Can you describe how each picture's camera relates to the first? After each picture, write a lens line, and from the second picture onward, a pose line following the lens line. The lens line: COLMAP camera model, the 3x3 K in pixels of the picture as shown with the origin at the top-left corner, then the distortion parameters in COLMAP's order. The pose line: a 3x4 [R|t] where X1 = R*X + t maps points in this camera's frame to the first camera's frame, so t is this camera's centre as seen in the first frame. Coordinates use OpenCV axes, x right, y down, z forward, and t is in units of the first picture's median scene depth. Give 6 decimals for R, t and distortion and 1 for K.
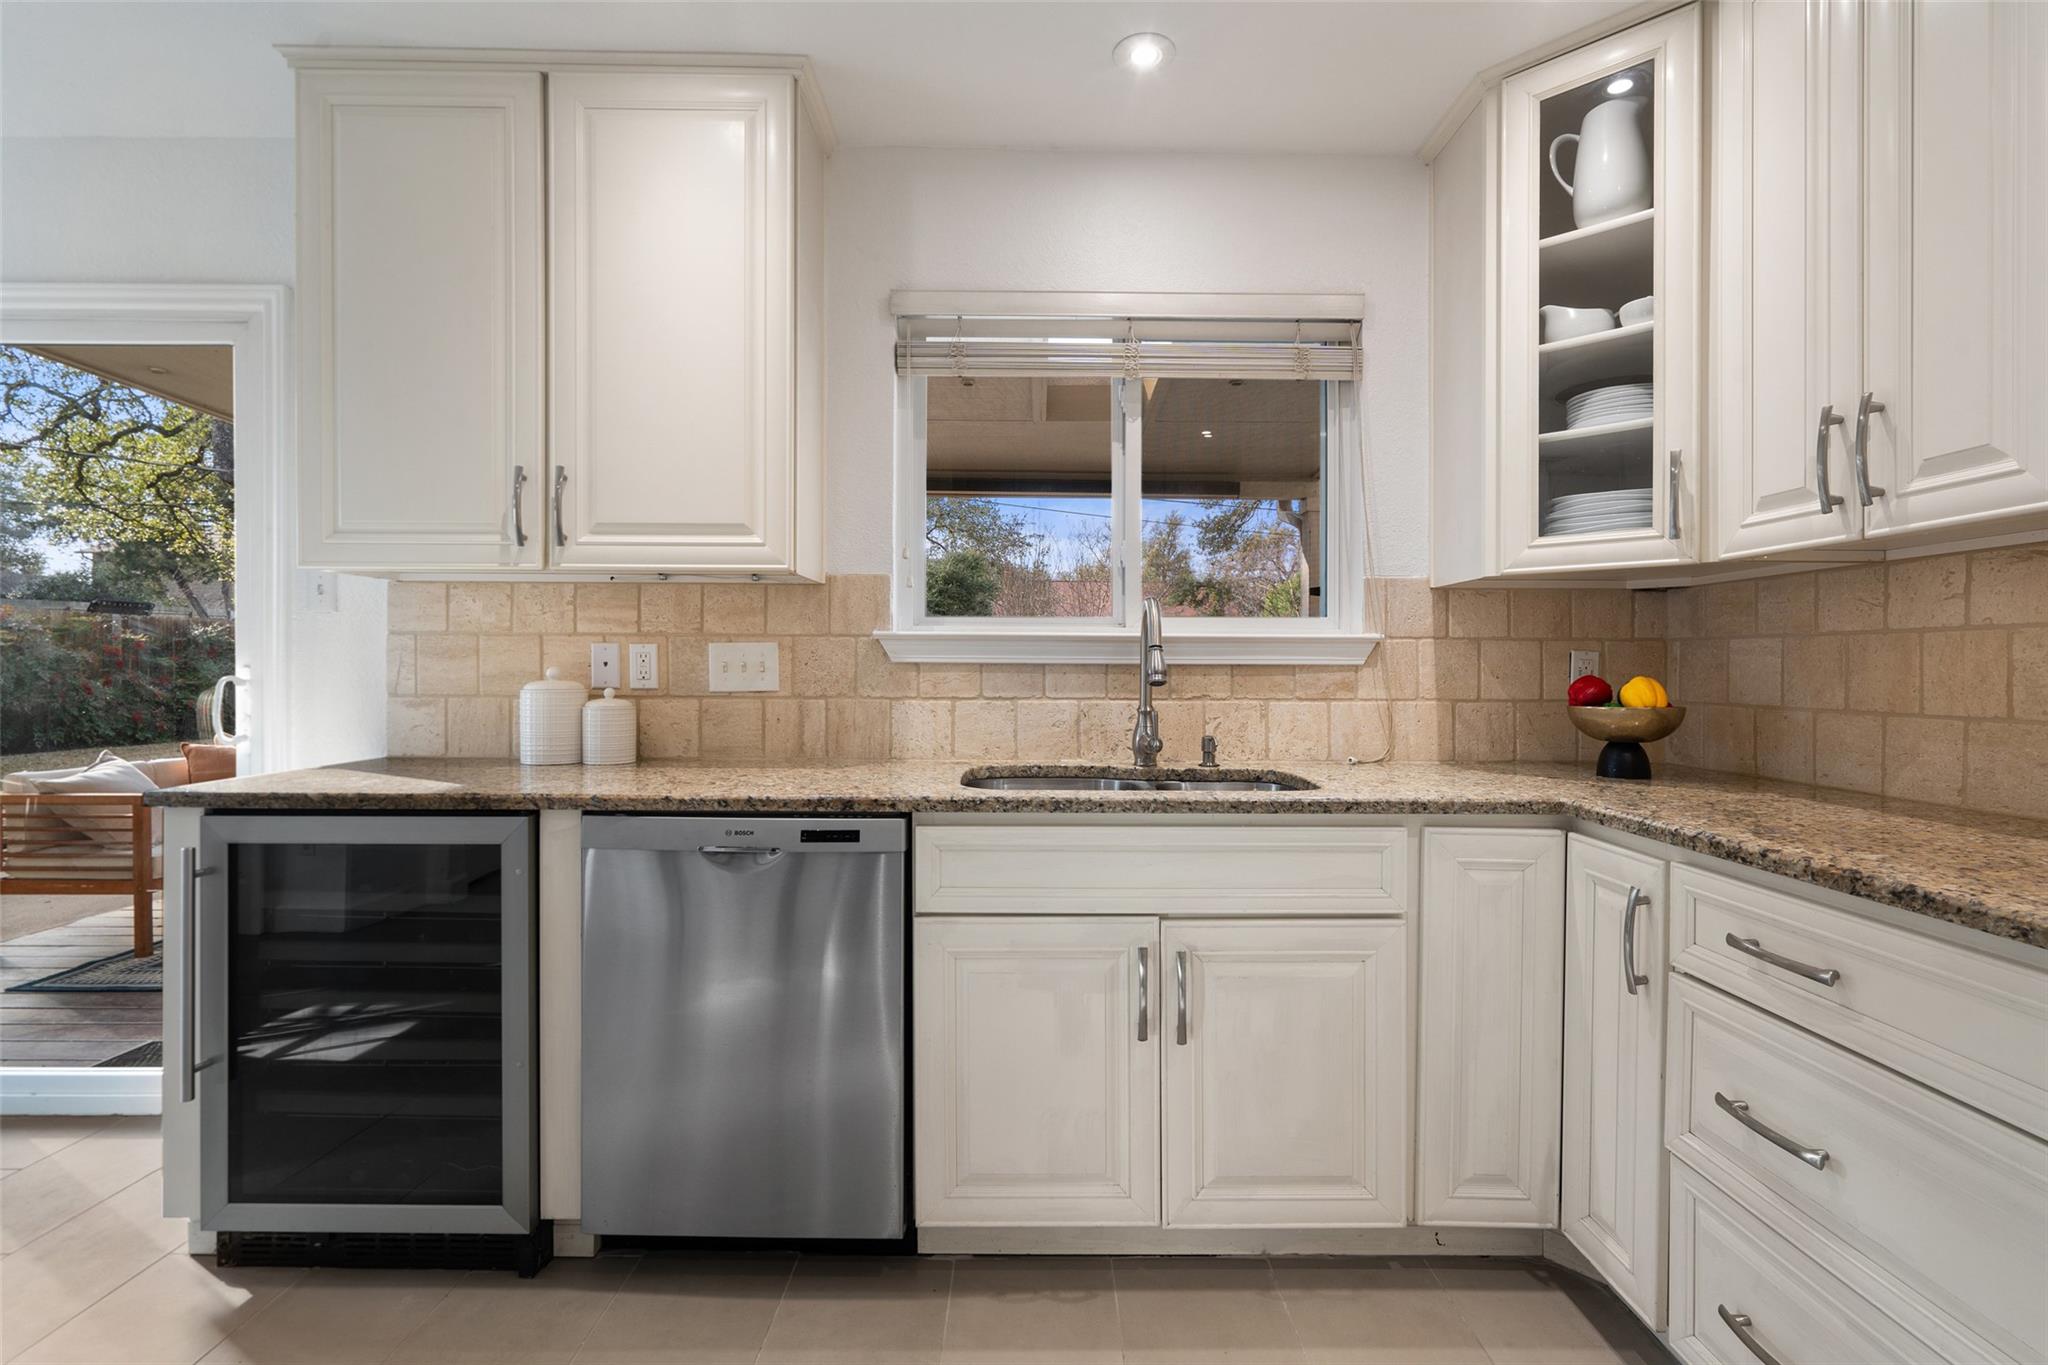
lens RADIAL K [[934.8, 0, 1033.4], [0, 934.8, 668.6], [0, 0, 1]] dist [-0.003508, 0.000737]
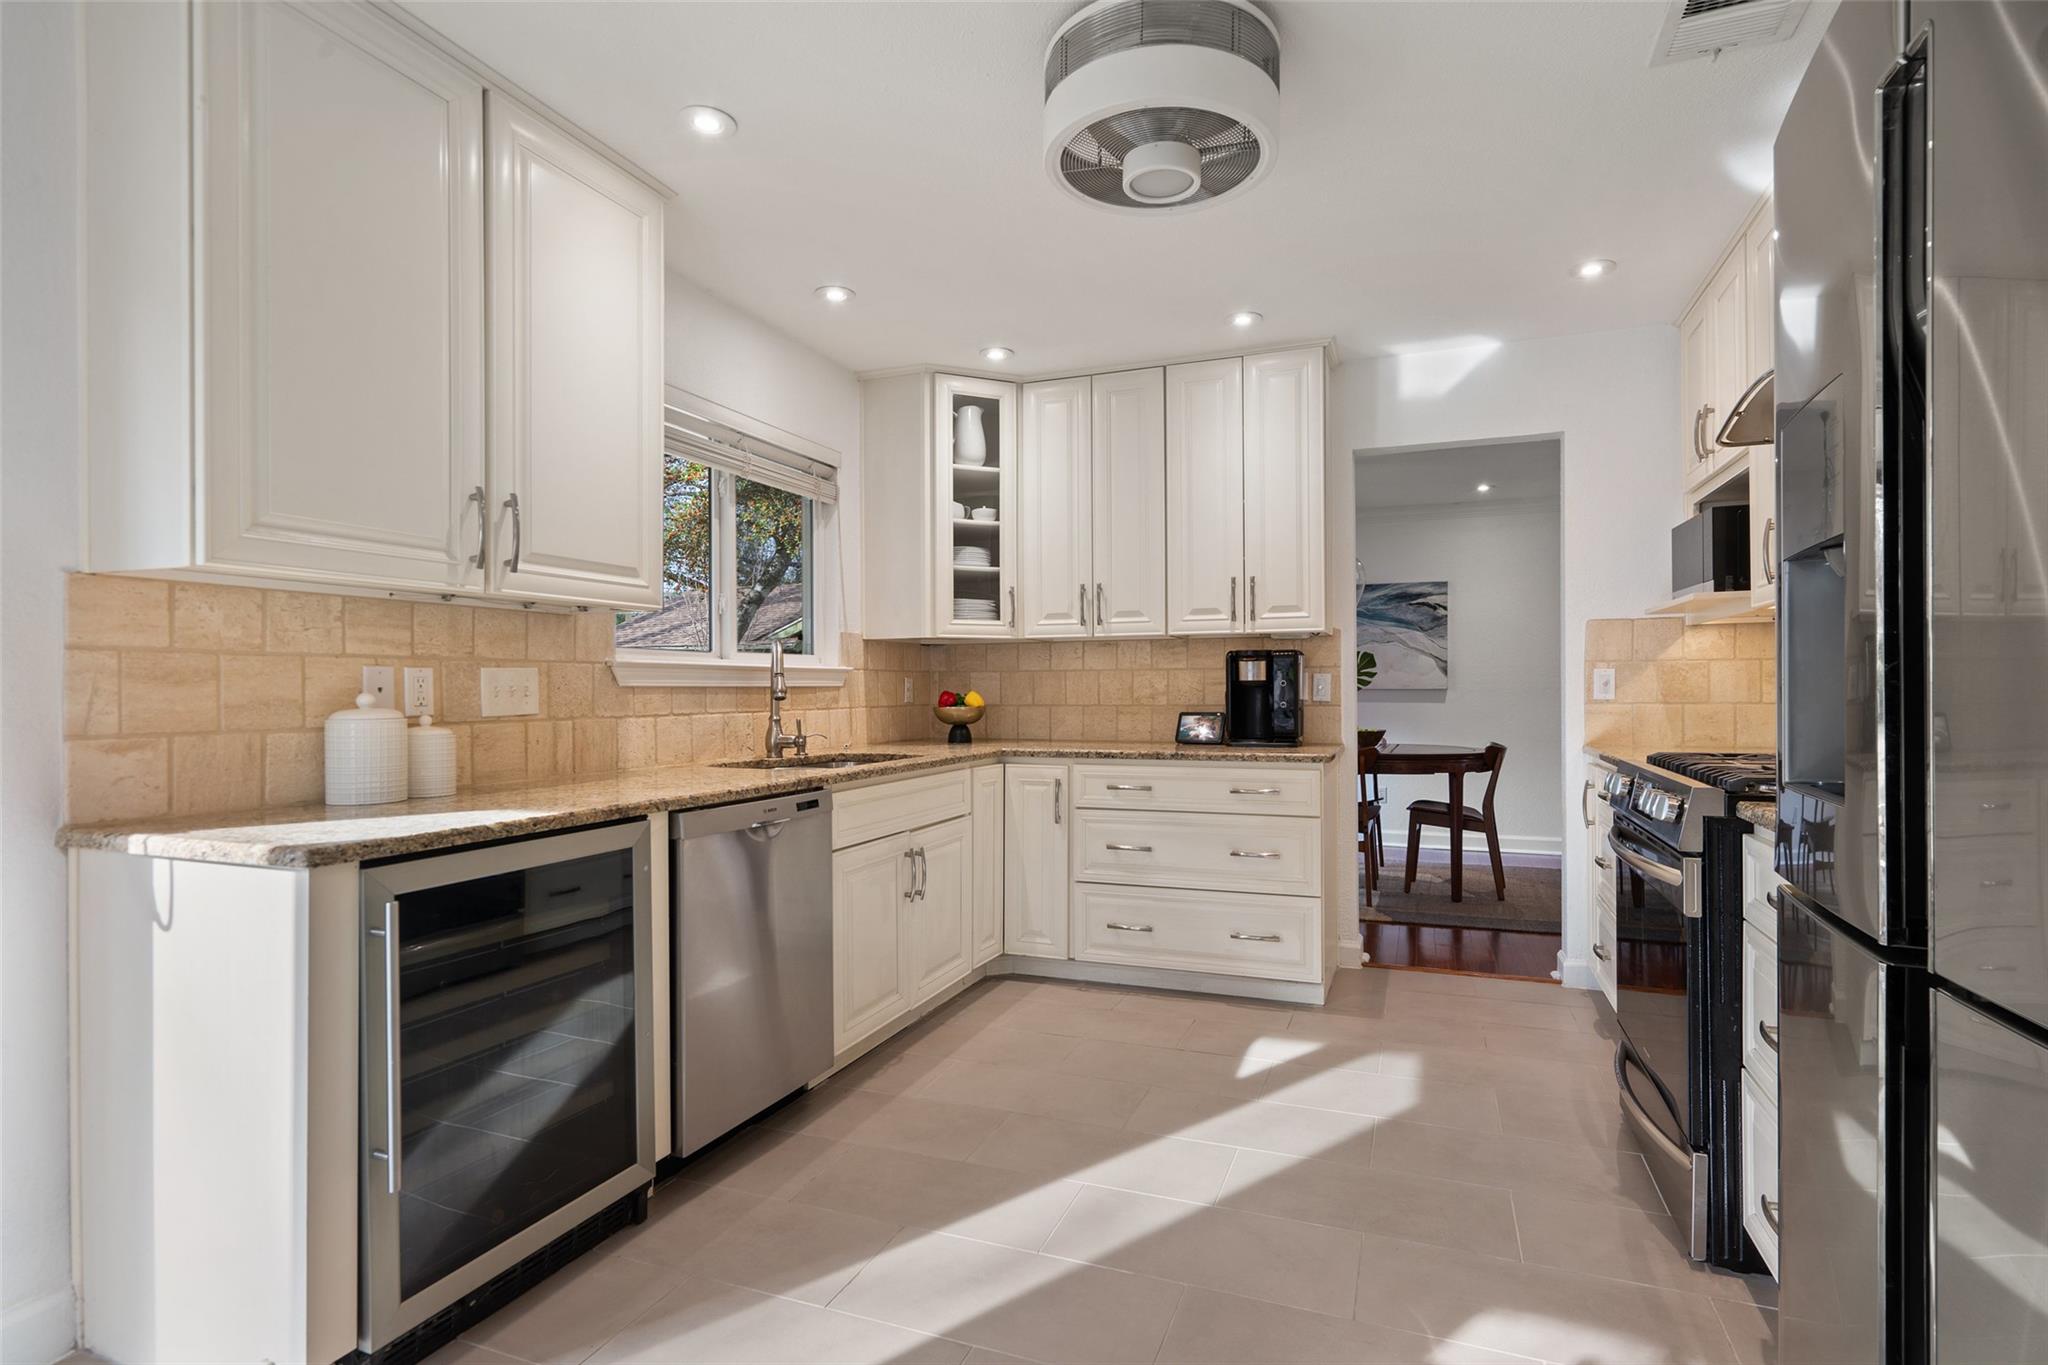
lens RADIAL K [[985.6, 0, 1022.9], [0, 985.6, 686.9], [0, 0, 1]] dist [0.006351, 0.001010]
pose [[0.389242, -0.006177, 0.921115, -1.093915], [0.008144, 0.999962, 0.003265, -0.005643], [-0.921099, 0.006230, 0.389277, 0.065574]]
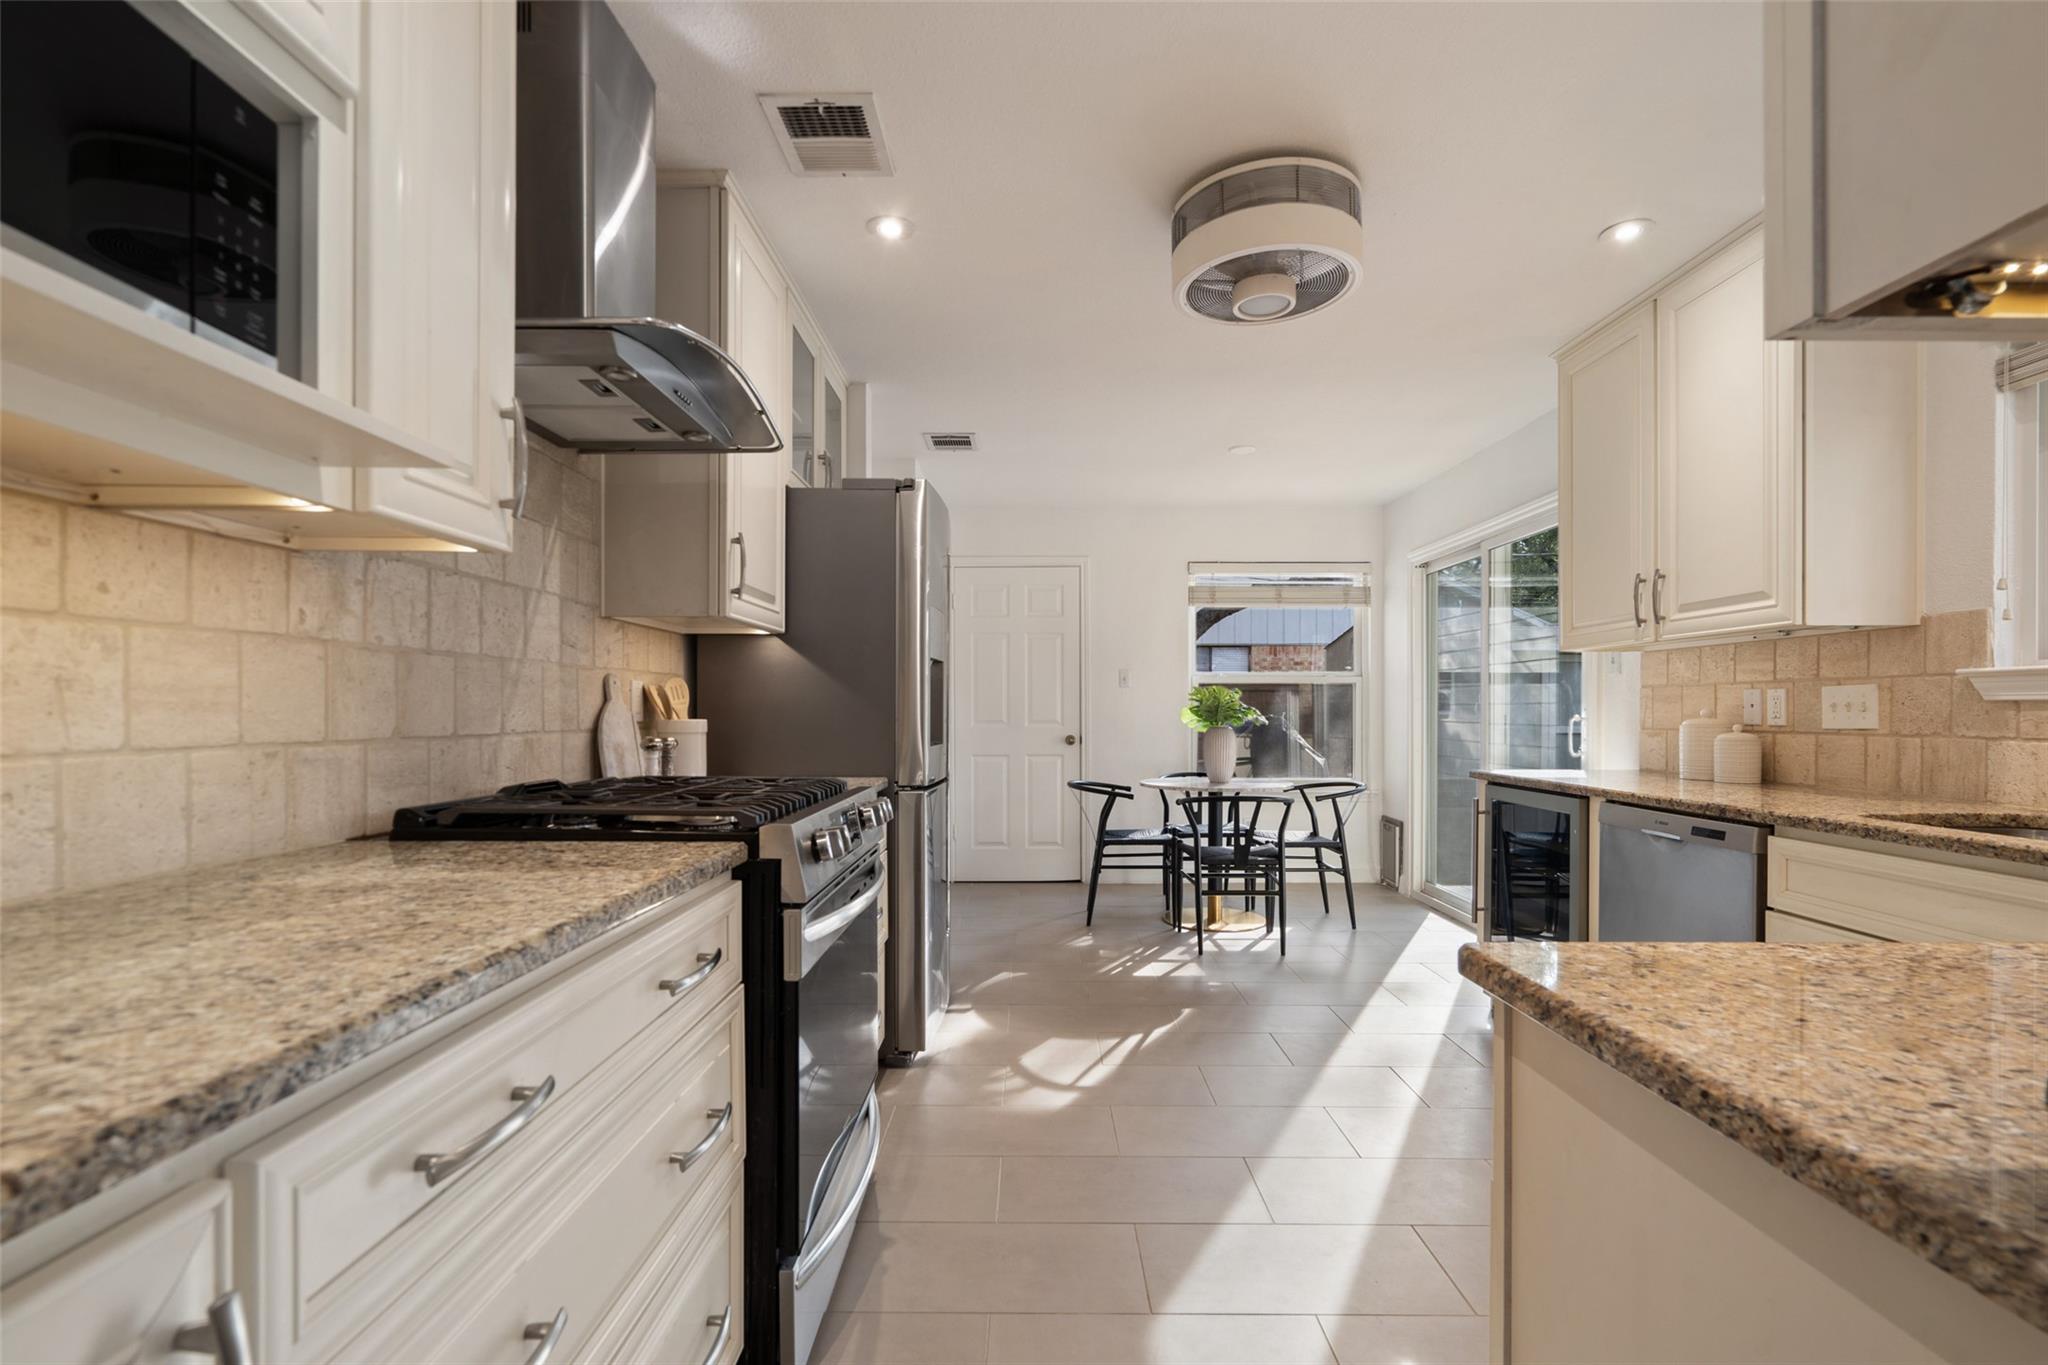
lens RADIAL K [[934.8, 0, 1045.0], [0, 934.8, 723.1], [0, 0, 1]] dist [-0.003508, 0.000737]
pose [[0.005876, 0.006710, -0.999960, 0.801911], [-0.000209, 0.999977, 0.006709, 0.010279], [0.999983, 0.000169, 0.005877, 0.035694]]
